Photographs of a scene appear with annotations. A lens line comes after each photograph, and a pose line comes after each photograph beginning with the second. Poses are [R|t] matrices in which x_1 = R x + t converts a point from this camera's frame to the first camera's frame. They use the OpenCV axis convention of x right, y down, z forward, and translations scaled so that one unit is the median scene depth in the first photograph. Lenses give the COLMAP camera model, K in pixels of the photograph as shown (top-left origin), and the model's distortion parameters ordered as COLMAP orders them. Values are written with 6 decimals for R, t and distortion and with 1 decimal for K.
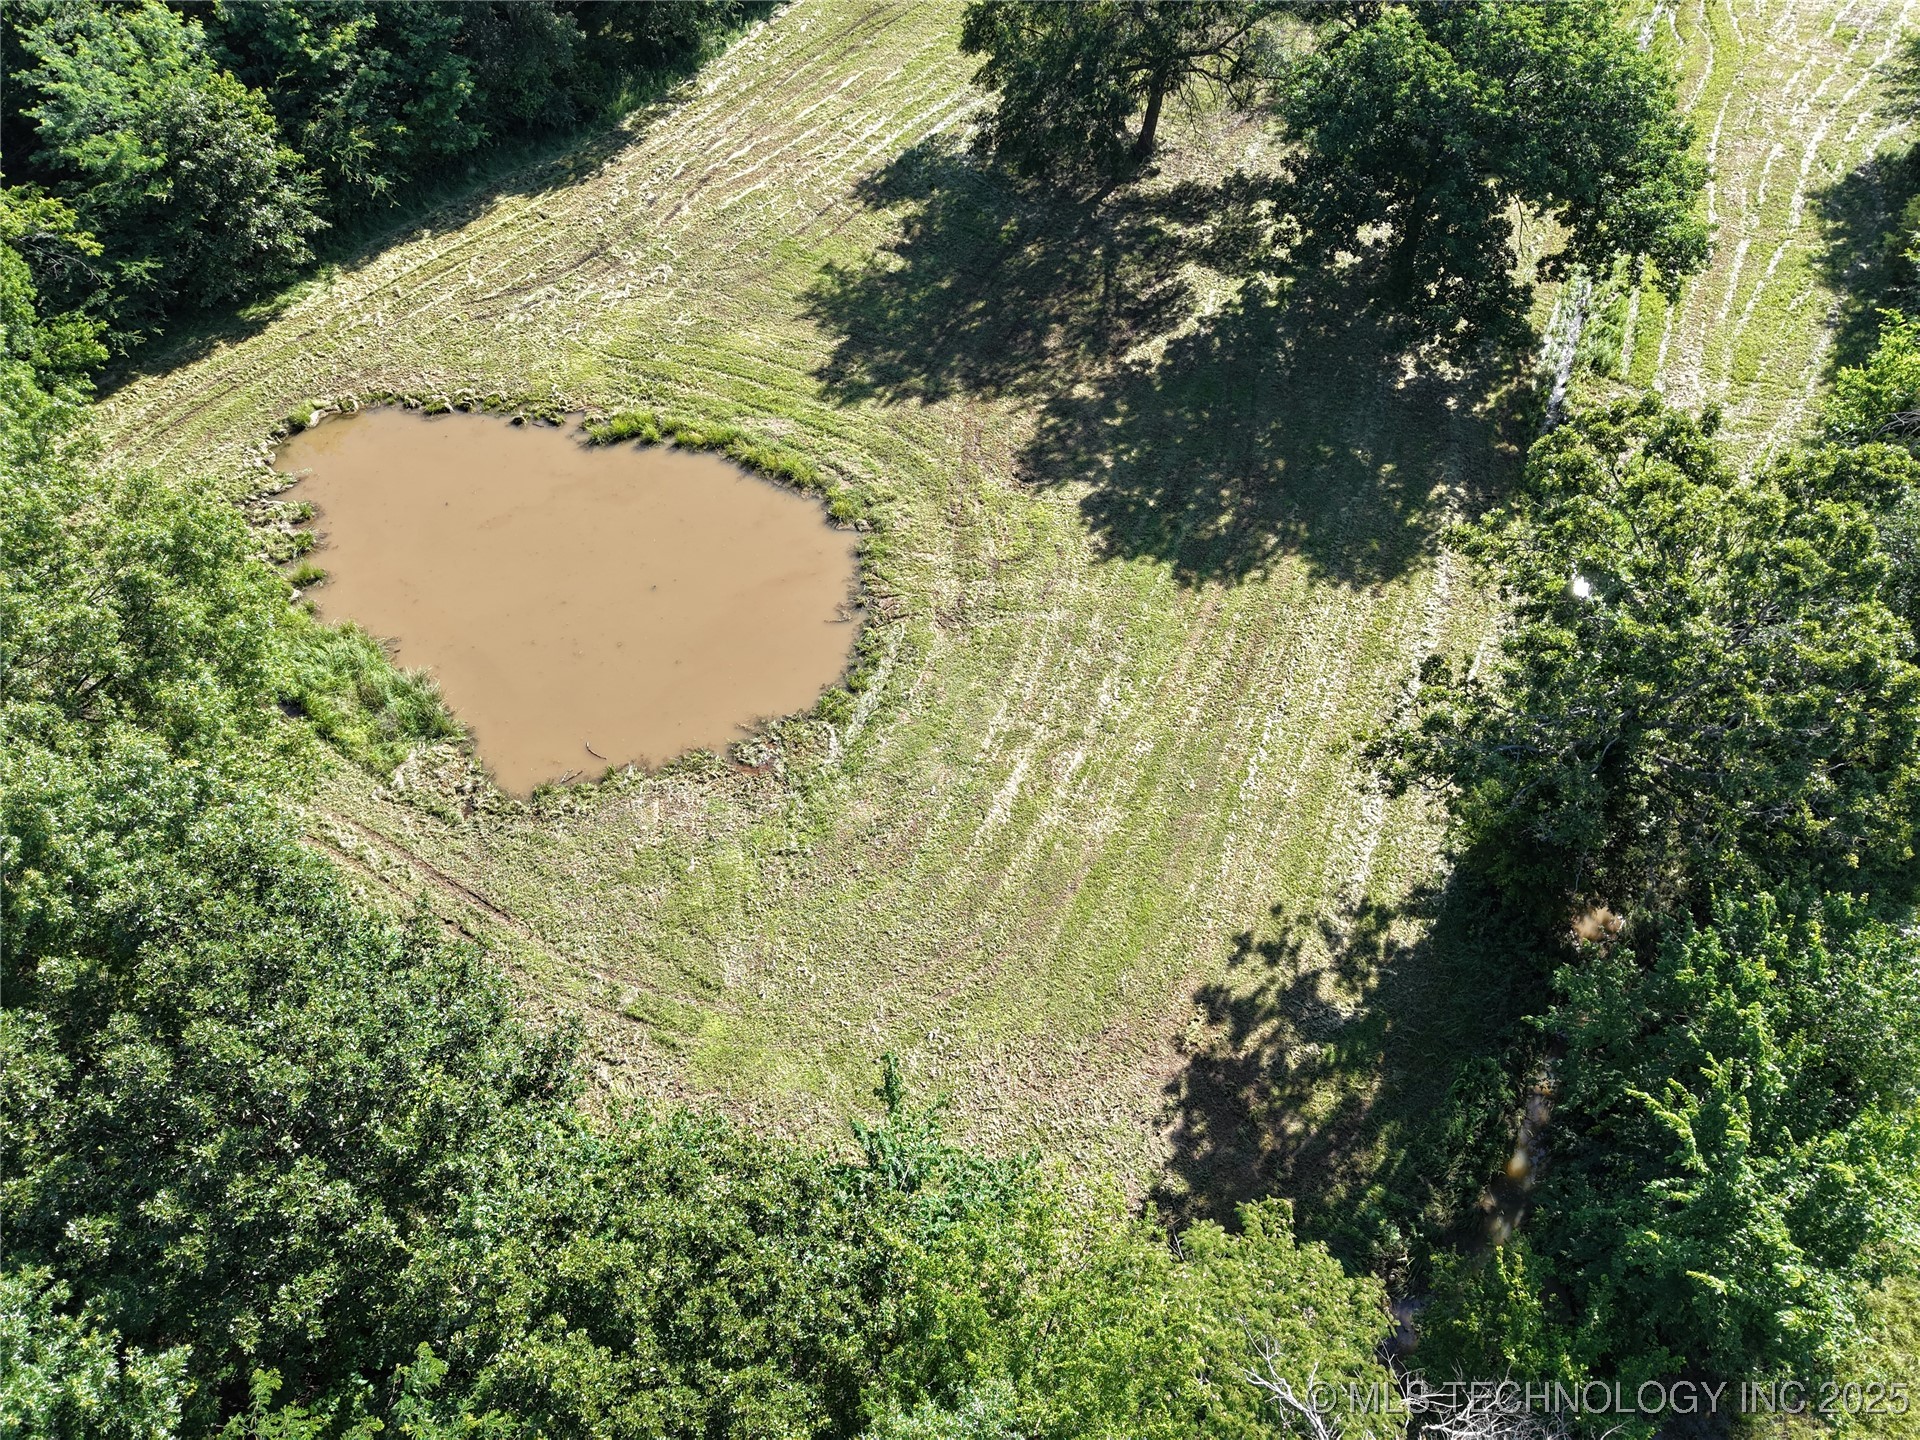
lens RADIAL K [[1283.7, 0, 960.0], [0, 1283.7, 720.0], [0, 0, 1]] dist [0.029324, -0.027290]
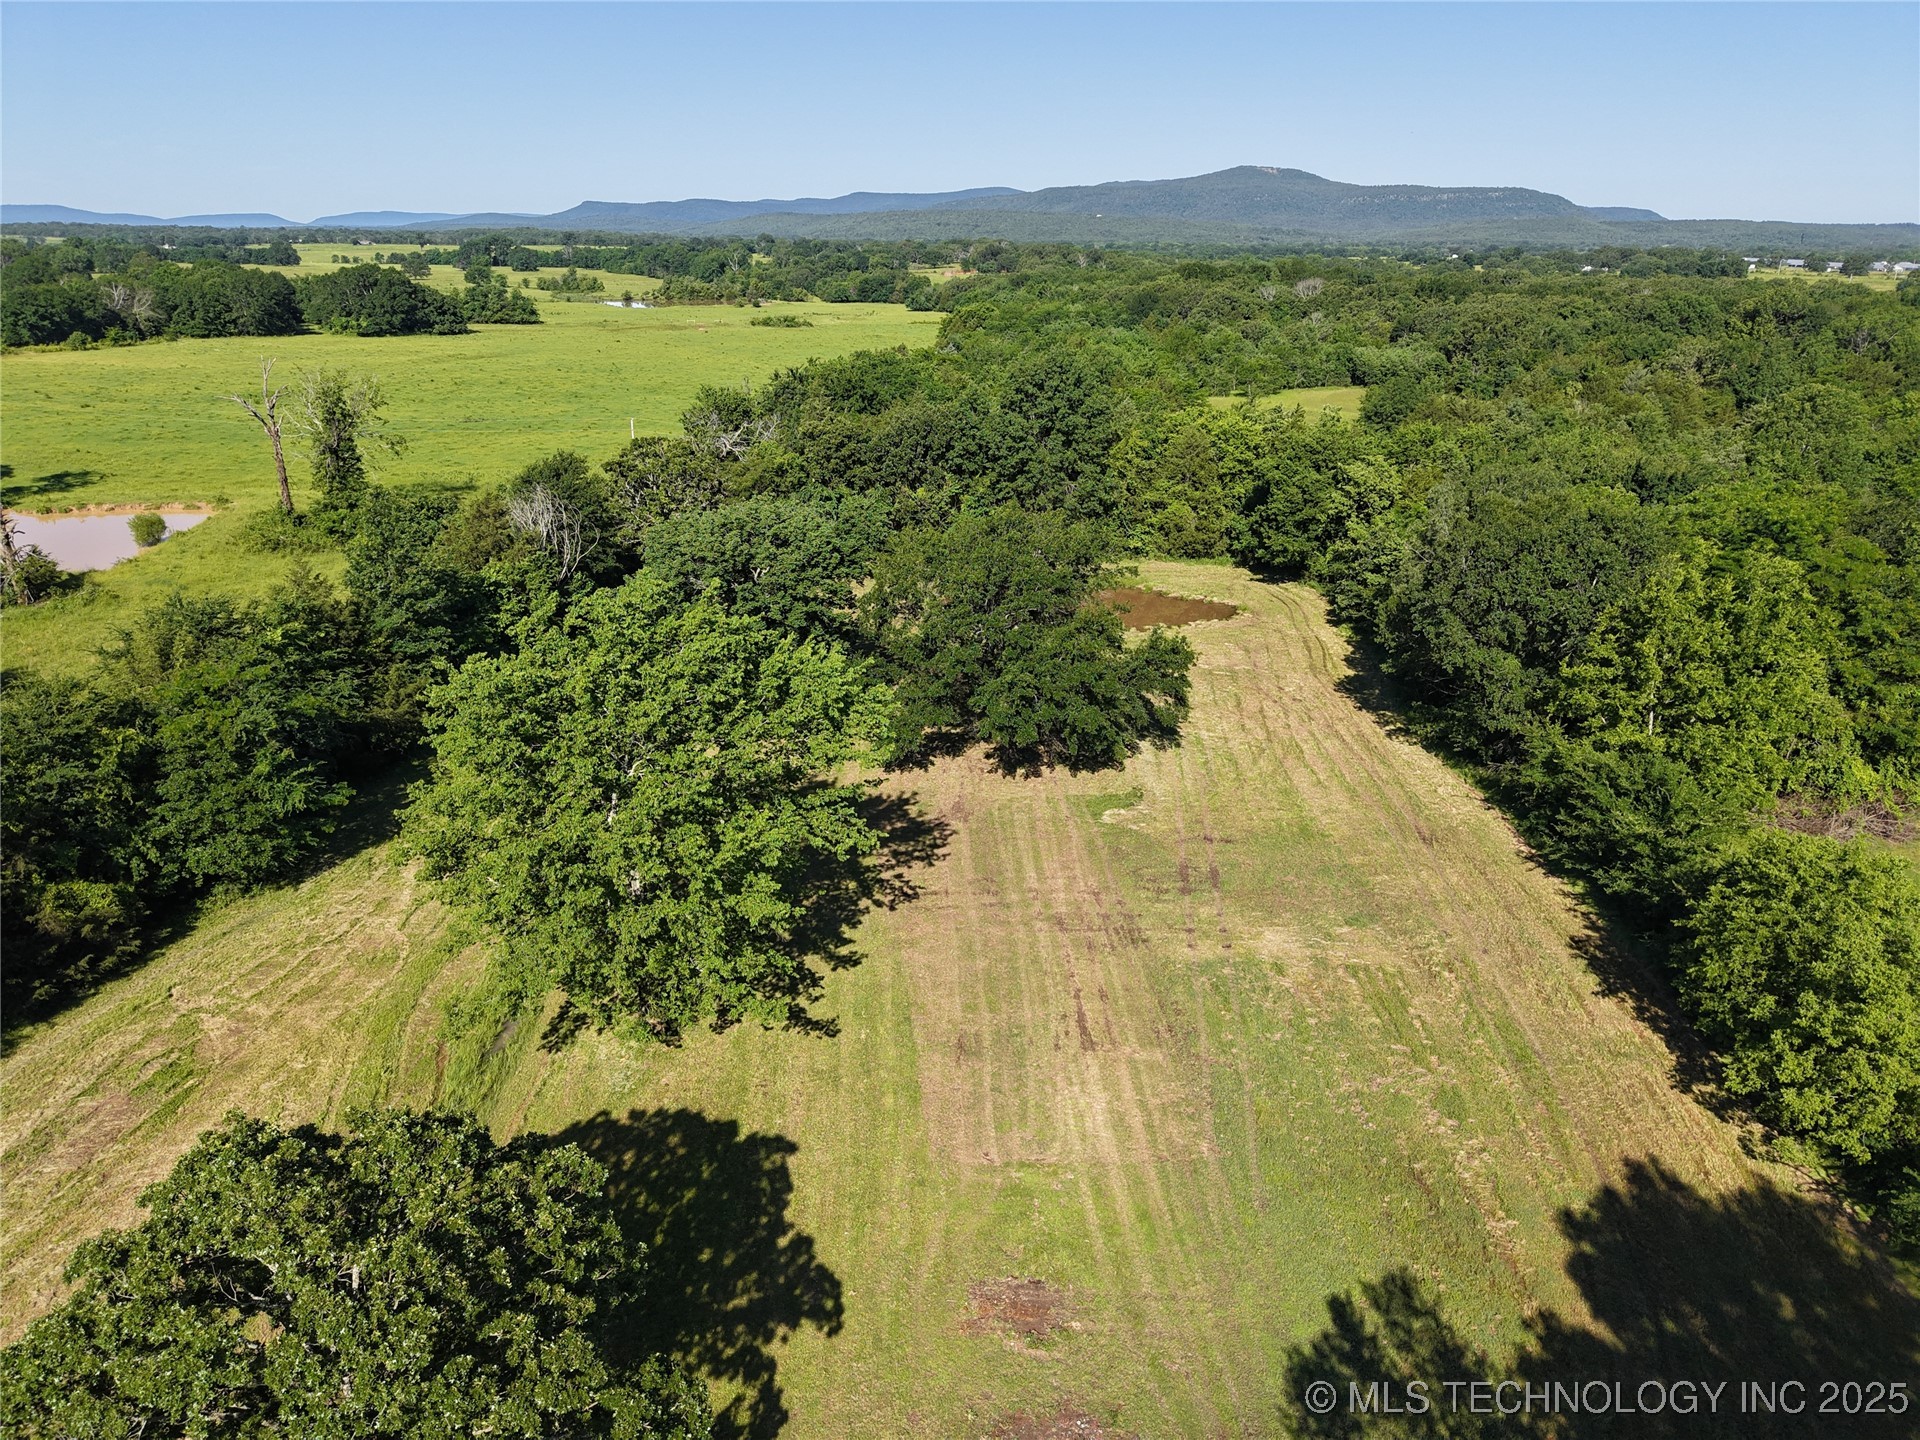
lens RADIAL K [[1283.7, 0, 960.0], [0, 1283.7, 720.0], [0, 0, 1]] dist [0.029324, -0.027290]
pose [[-0.882814, 0.149698, -0.445230, 0.817422], [-0.366604, 0.373013, 0.852328, -1.686171], [0.293668, 0.915670, -0.274421, 1.508349]]
